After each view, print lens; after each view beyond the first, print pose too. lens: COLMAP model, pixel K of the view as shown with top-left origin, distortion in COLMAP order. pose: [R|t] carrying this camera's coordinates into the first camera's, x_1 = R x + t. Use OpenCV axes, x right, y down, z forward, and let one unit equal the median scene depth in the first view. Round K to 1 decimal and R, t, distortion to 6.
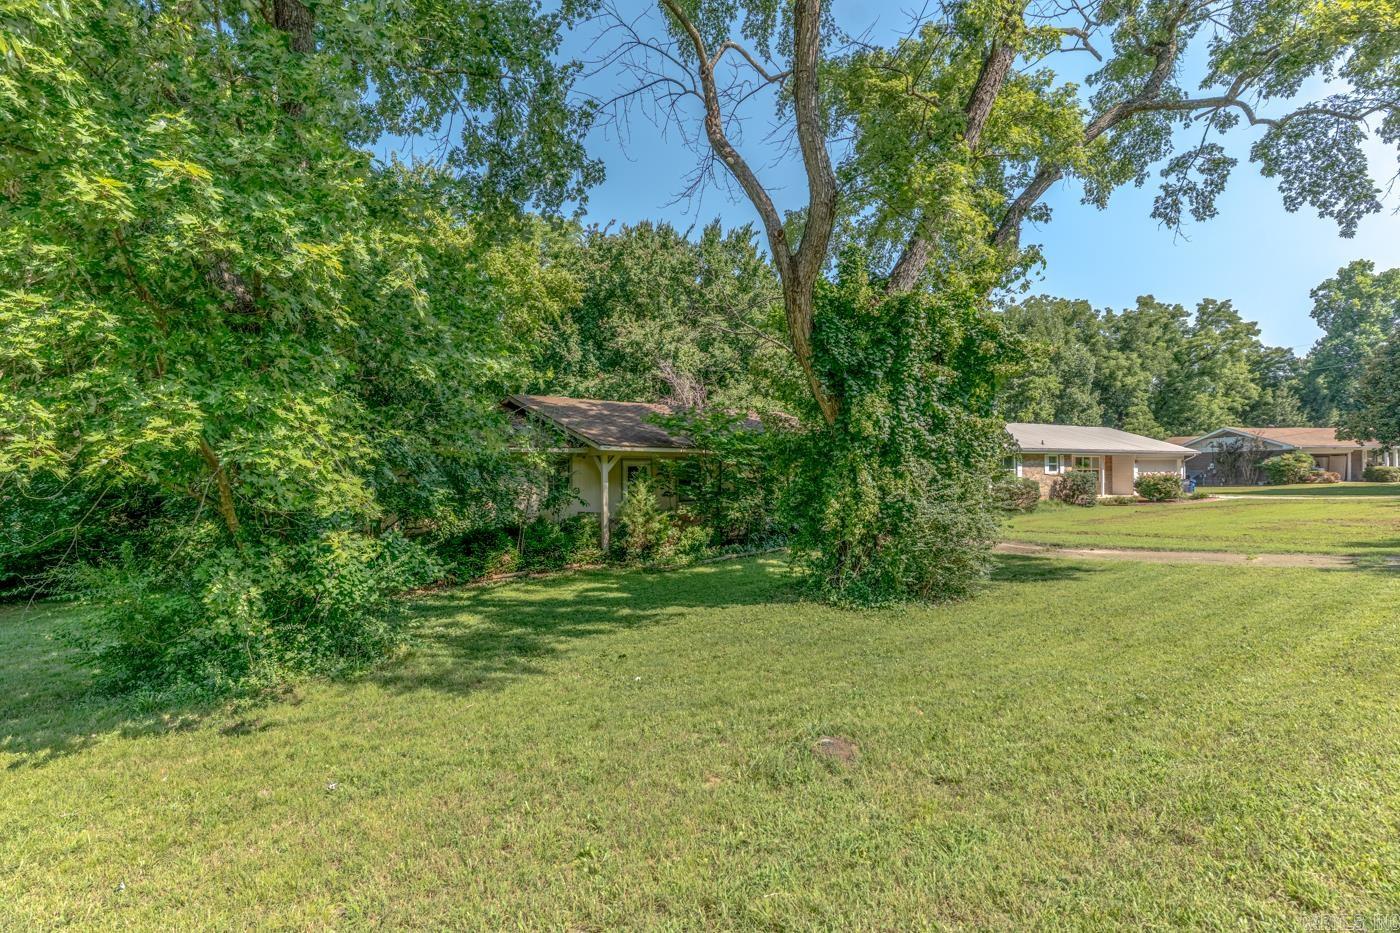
lens RADIAL K [[672.0, 0, 698.1], [0, 672.0, 431.8], [0, 0, 1]] dist [0.001411, -0.000012]
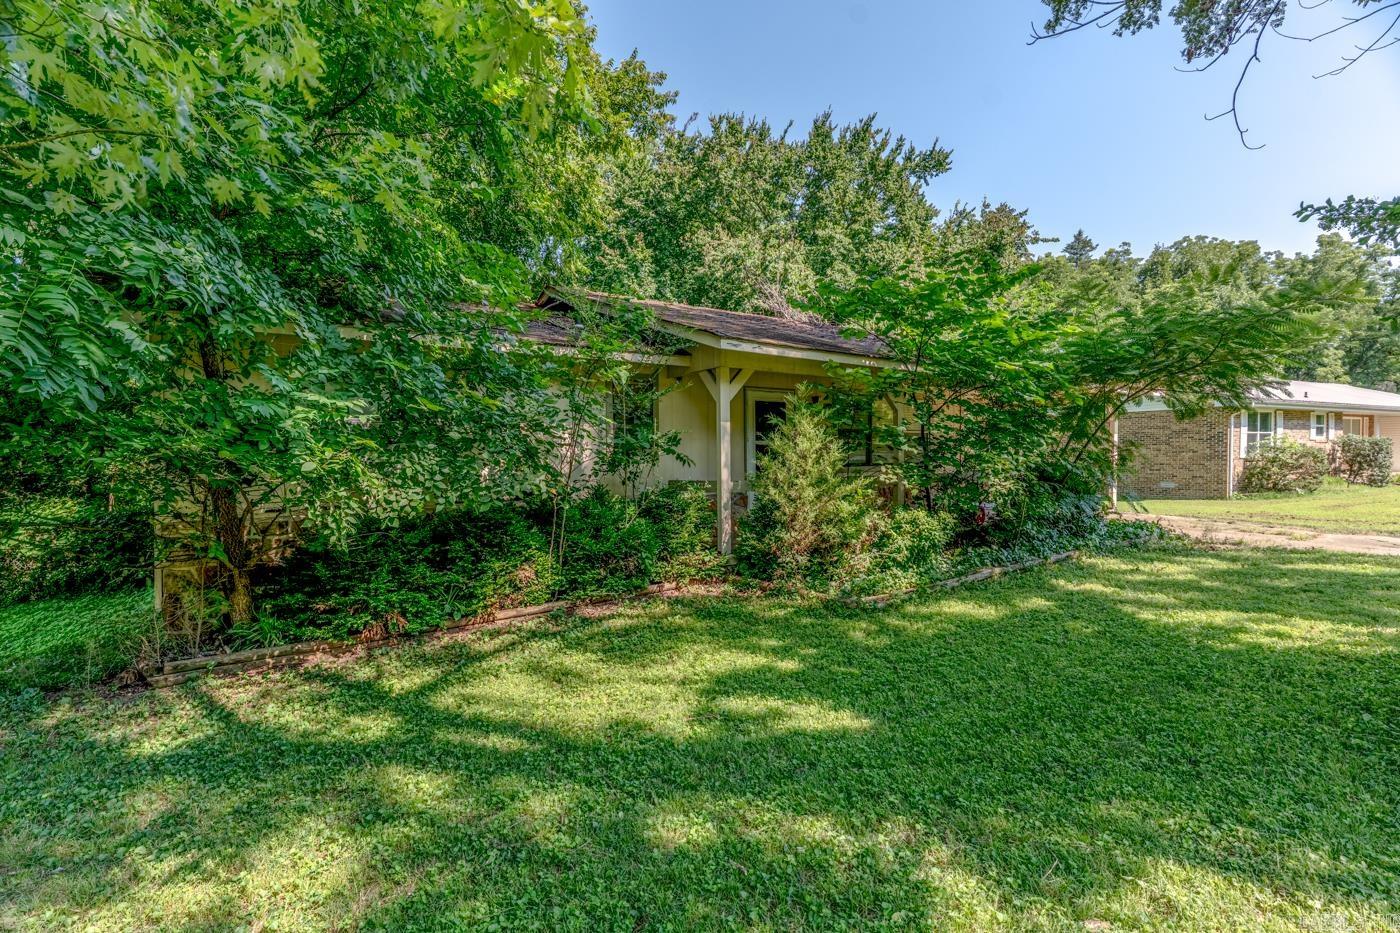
lens RADIAL K [[672.0, 0, 698.1], [0, 672.0, 431.8], [0, 0, 1]] dist [0.001411, -0.000012]
pose [[0.995266, -0.002989, -0.097147, -0.110696], [0.005347, 0.999697, 0.024016, 0.072303], [0.097046, -0.024422, 0.994980, 0.502164]]
